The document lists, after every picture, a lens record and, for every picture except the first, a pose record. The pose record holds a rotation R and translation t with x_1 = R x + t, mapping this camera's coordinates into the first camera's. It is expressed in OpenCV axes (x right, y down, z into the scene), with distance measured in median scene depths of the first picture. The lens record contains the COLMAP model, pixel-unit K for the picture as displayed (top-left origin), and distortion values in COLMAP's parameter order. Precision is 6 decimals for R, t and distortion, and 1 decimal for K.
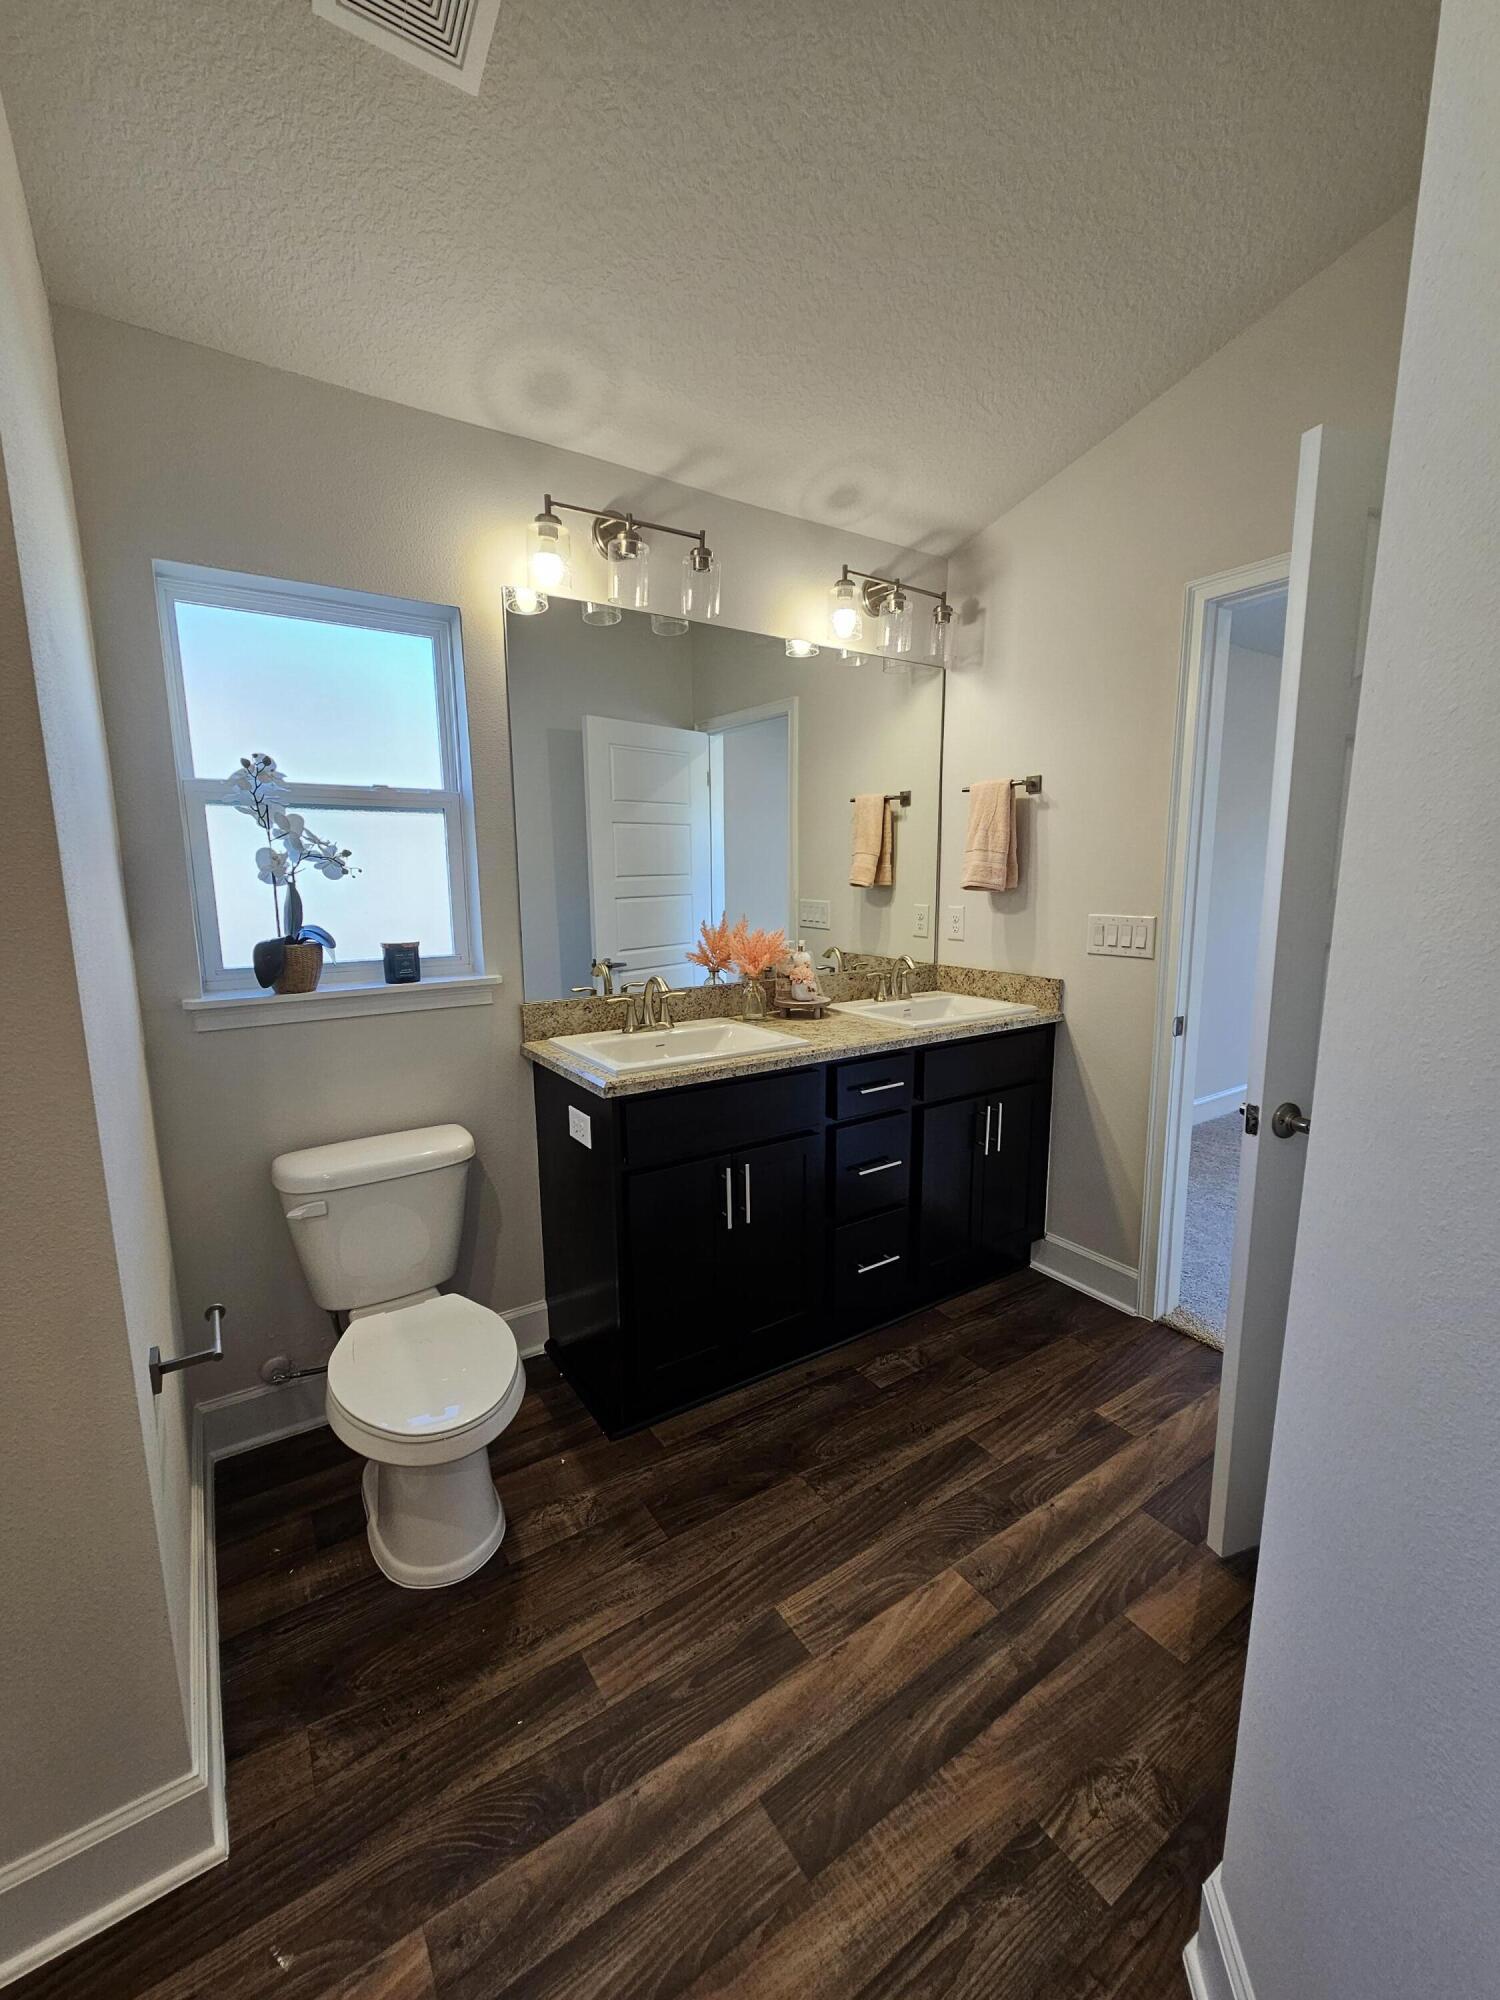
lens RADIAL K [[812.5, 0, 750.0], [0, 812.5, 996.4], [0, 0, 1]] dist [0.001917, 0.000273]
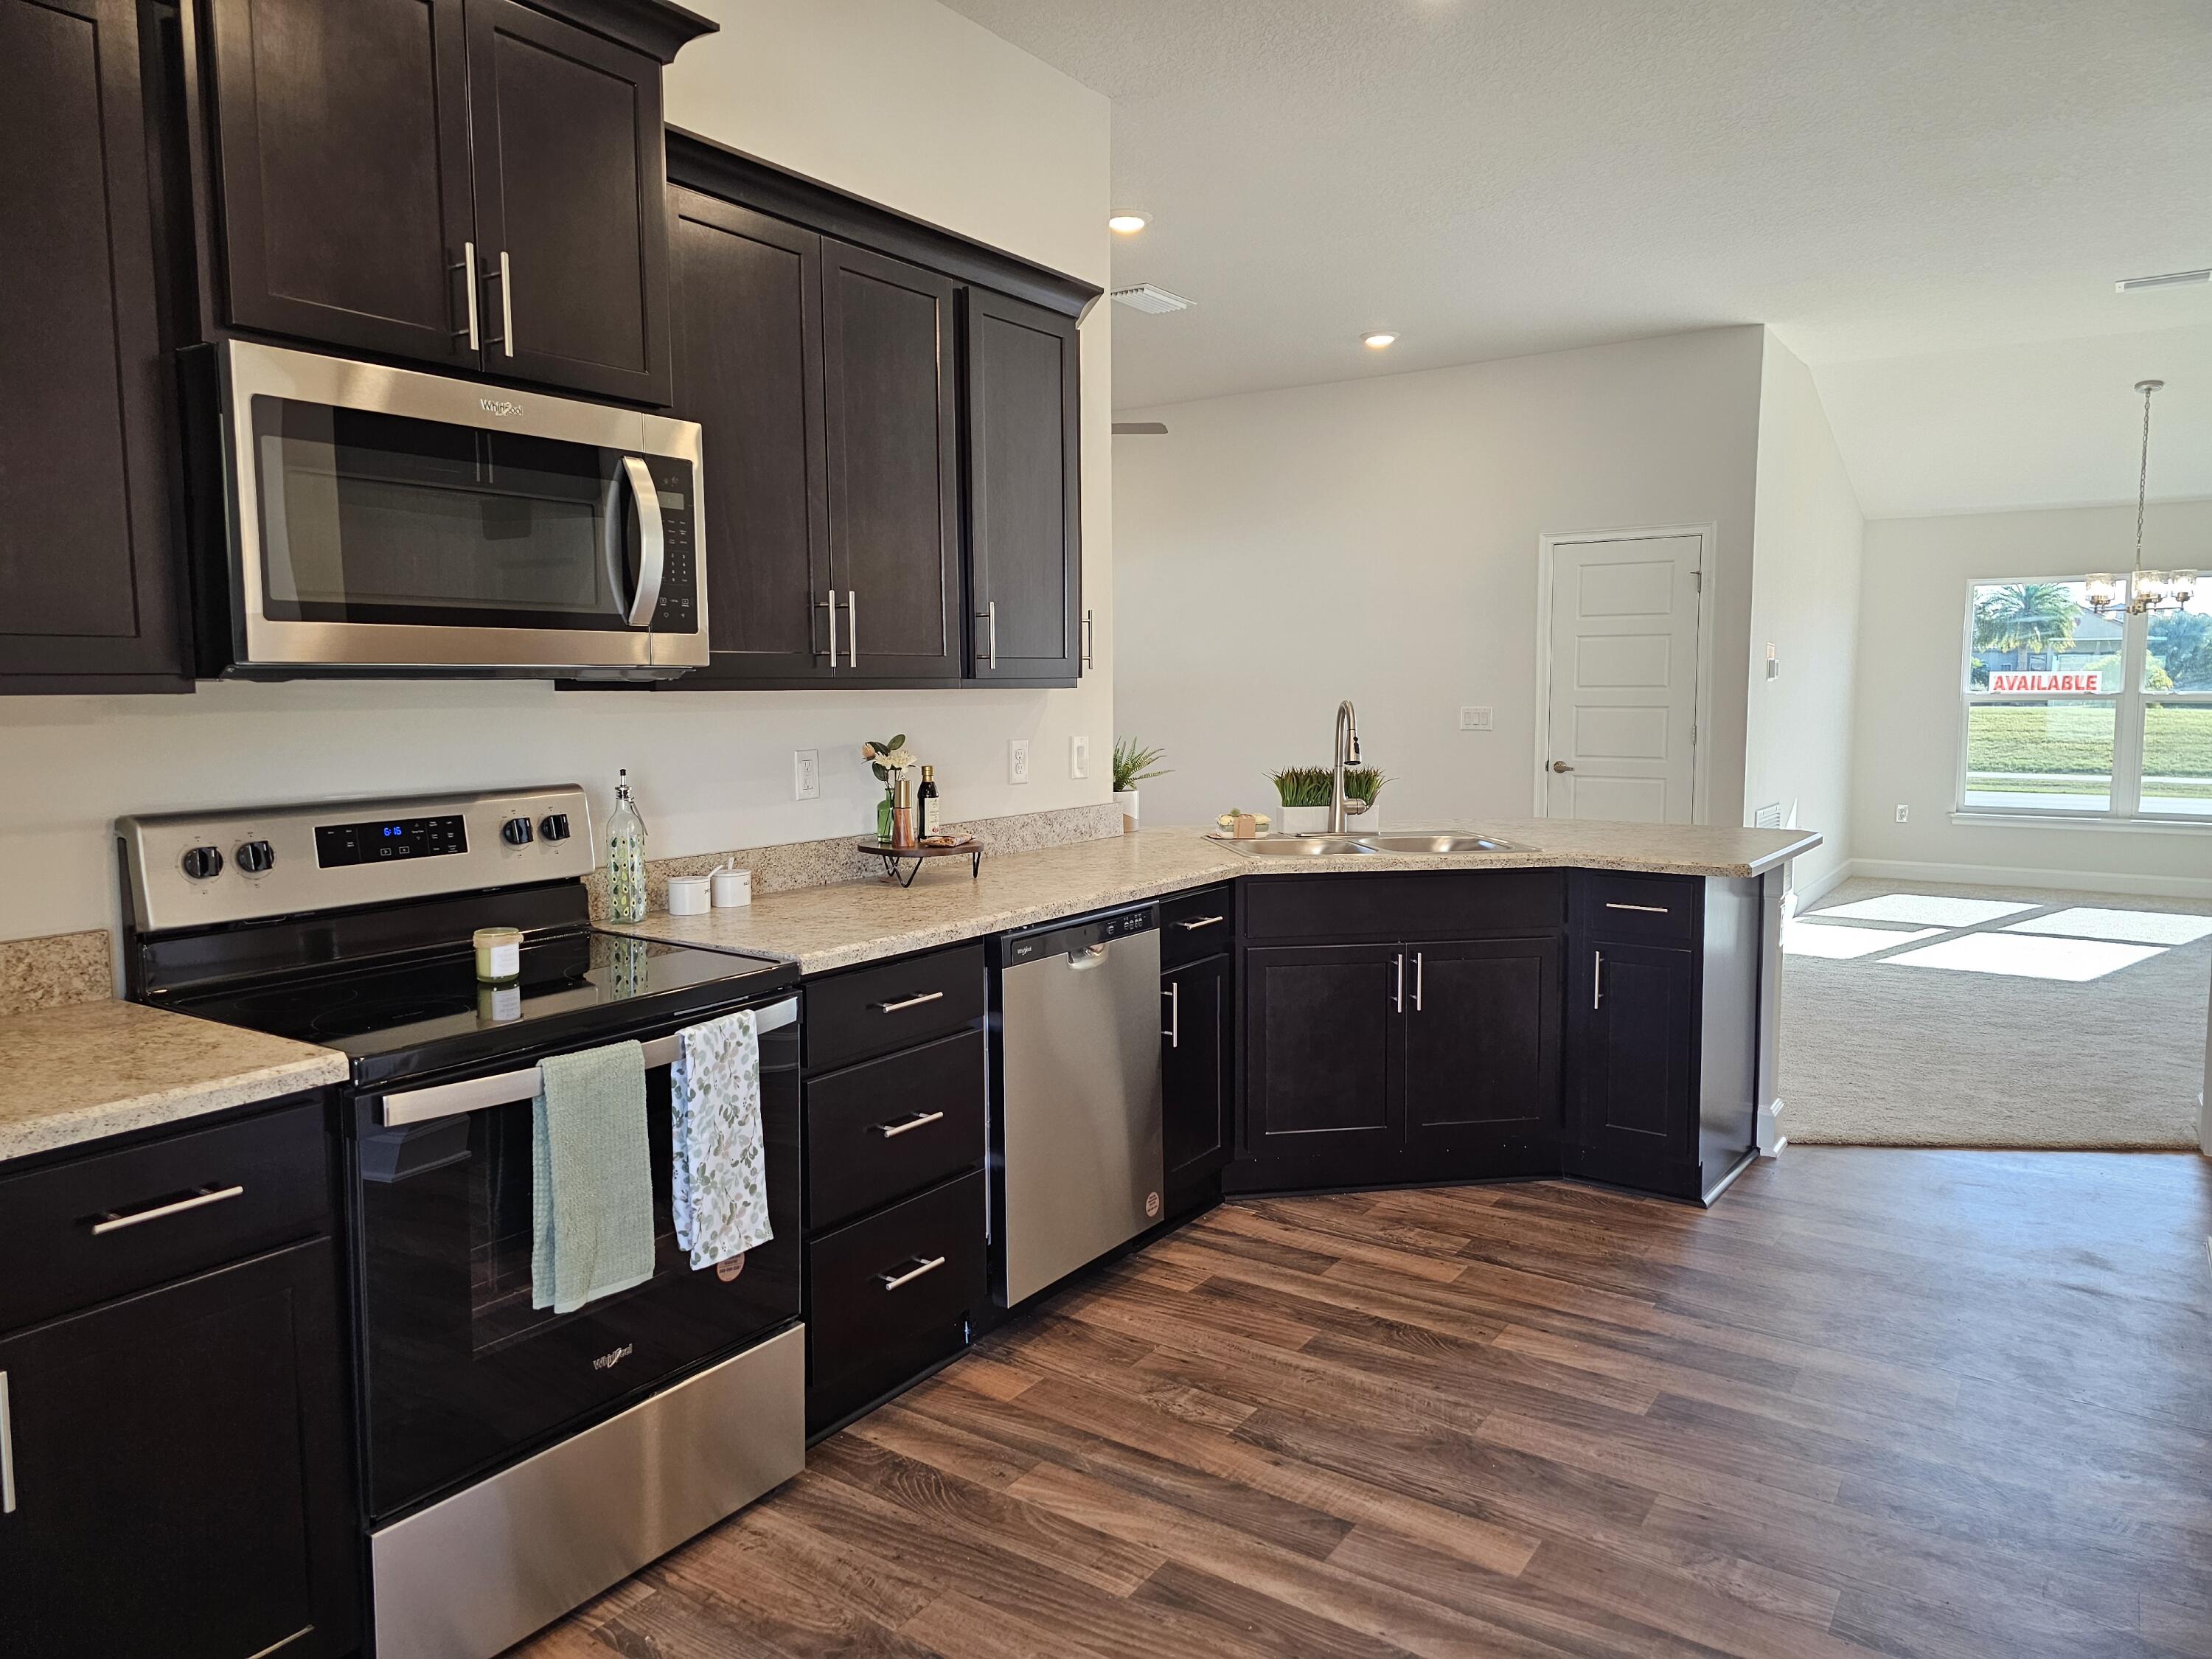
lens RADIAL K [[1501.0, 0, 1105.3], [0, 1501.0, 824.0], [0, 0, 1]] dist [0.033632, -0.000597]
pose [[-0.376092, -0.074541, 0.923579, -1.264188], [0.158665, 0.976856, 0.143451, -0.207410], [-0.912897, 0.200490, -0.355560, 1.378068]]
